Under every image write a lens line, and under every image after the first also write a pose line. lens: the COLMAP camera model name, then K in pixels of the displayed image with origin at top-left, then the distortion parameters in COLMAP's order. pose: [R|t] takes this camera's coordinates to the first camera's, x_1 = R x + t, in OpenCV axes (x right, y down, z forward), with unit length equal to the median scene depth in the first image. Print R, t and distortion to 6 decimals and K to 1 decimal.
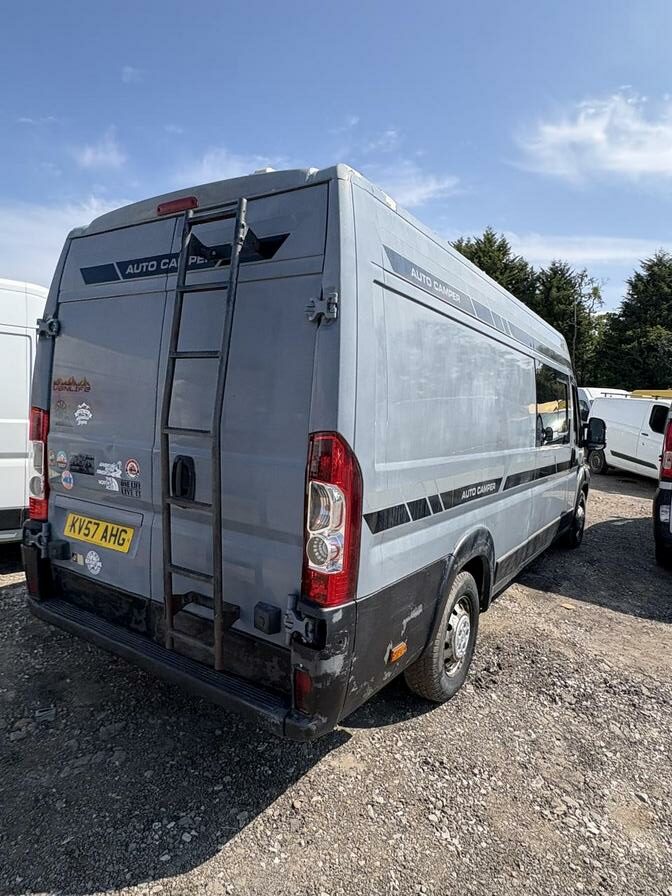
lens RADIAL K [[532.4, 0, 336.0], [0, 532.4, 443.6], [0, 0, 1]] dist [-0.000288, -0.001677]
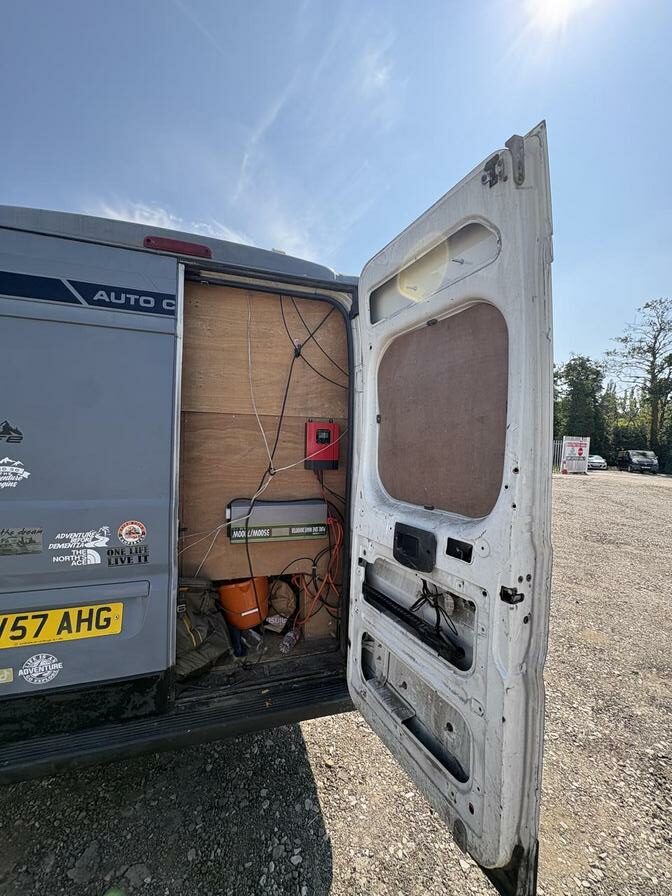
lens RADIAL K [[361.2, 0, 339.8], [0, 361.2, 447.3], [0, 0, 1]] dist [-0.001341, 0.000014]
pose [[0.628664, -0.049157, 0.776122, -0.574500], [0.056947, 0.998231, 0.017097, -0.074274], [-0.775589, 0.033449, 0.630351, 0.342667]]
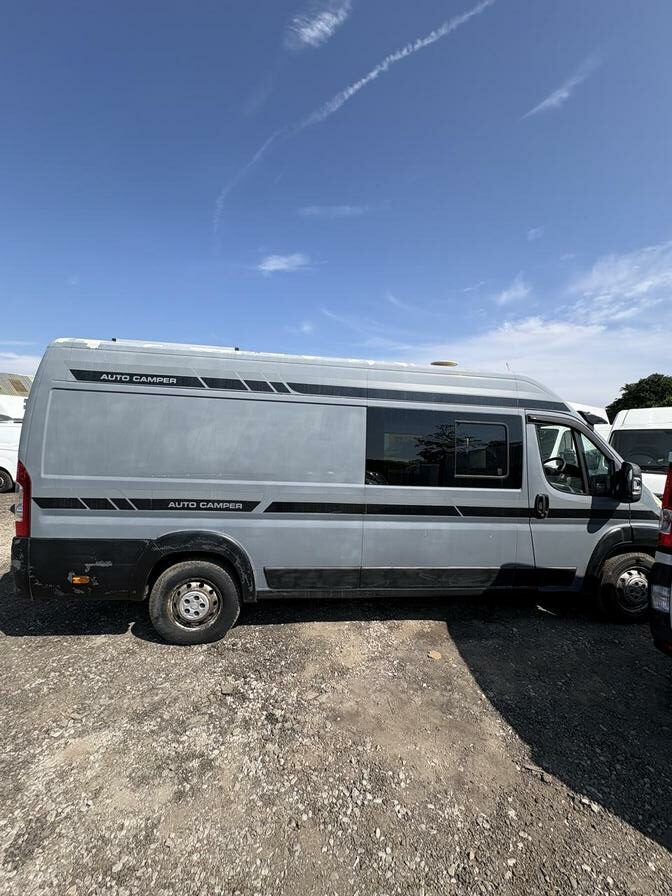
lens RADIAL K [[357.6, 0, 336.0], [0, 357.6, 448.0], [0, 0, 1]] dist [-0.000710, 0.000088]
pose [[0.648607, -0.023070, -0.760774, 1.419015], [-0.052916, 0.995755, -0.075310, -0.014488], [0.759282, 0.089103, 0.644633, 0.719194]]
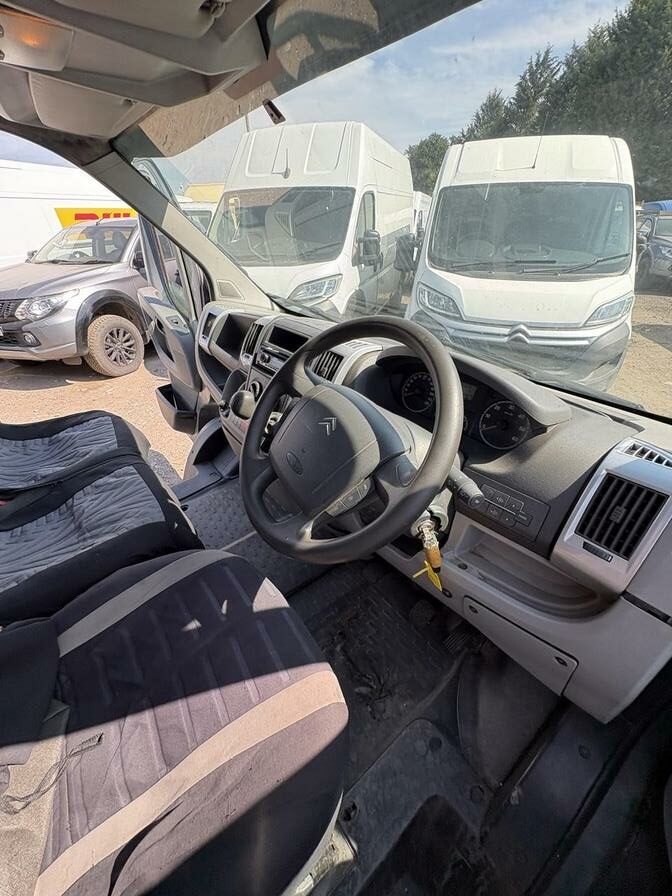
lens RADIAL K [[360.9, 0, 335.6], [0, 360.9, 446.5], [0, 0, 1]] dist [0.001308, 0.000993]
pose [[0.941319, 0.124526, -0.313706, 0.917543], [0.026474, 0.899347, 0.436434, -0.167012], [0.336478, -0.419129, 0.843275, 2.199110]]
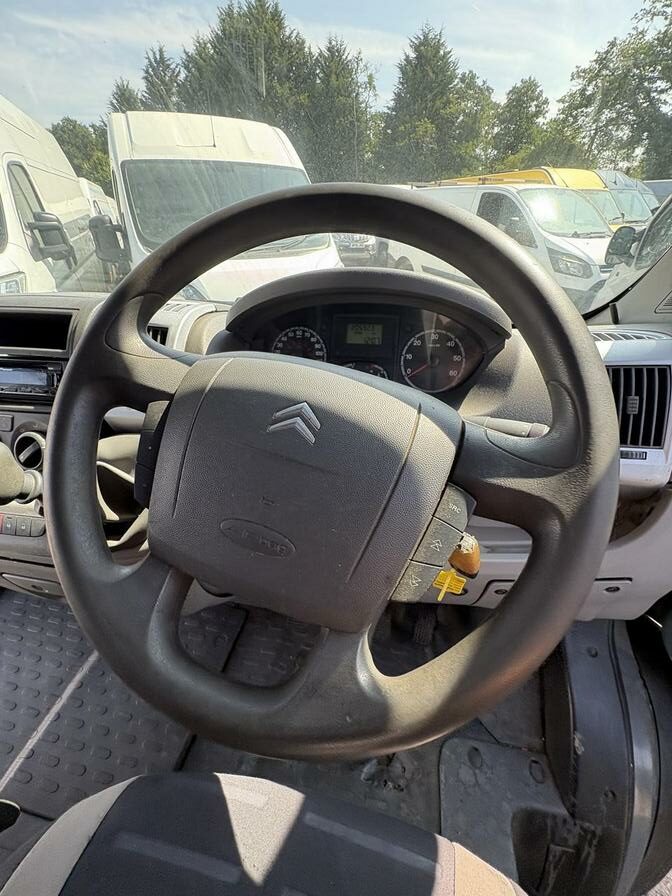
lens RADIAL K [[360.9, 0, 335.6], [0, 360.9, 446.5], [0, 0, 1]] dist [0.001308, 0.000993]
pose [[0.927665, -0.256101, 0.271755, 0.828165], [0.100133, 0.871711, 0.479681, -0.125636], [-0.359738, -0.417771, 0.834299, 2.295079]]
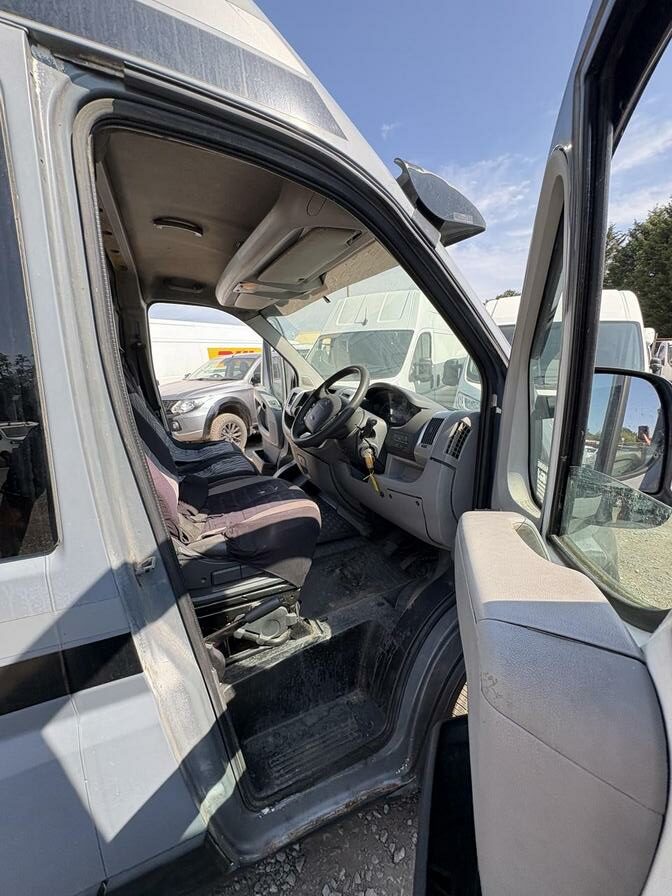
lens RADIAL K [[359.7, 0, 336.0], [0, 359.7, 448.0], [0, 0, 1]] dist [-0.000873, -0.000233]
pose [[0.844256, 0.061810, -0.532365, 1.143471], [0.011346, 0.991043, 0.133058, -0.091028], [0.535821, -0.118375, 0.835993, 1.936669]]
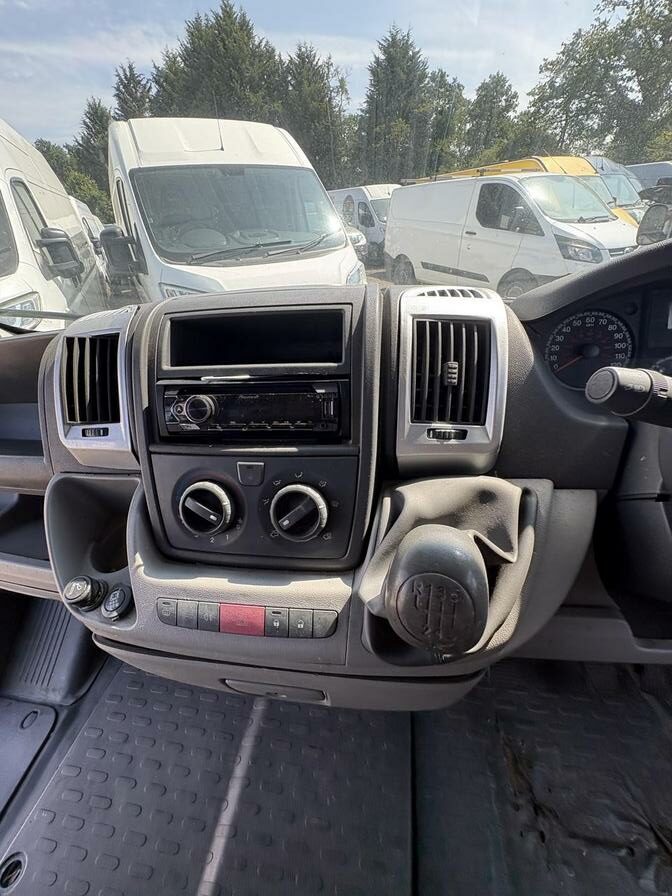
lens RADIAL K [[355.7, 0, 336.0], [0, 355.7, 448.0], [0, 0, 1]] dist [0.002727, -0.000206]
pose [[0.901722, -0.323596, 0.286675, 0.717677], [0.156205, 0.862192, 0.481897, -0.128047], [-0.403109, -0.389757, 0.828005, 2.406933]]
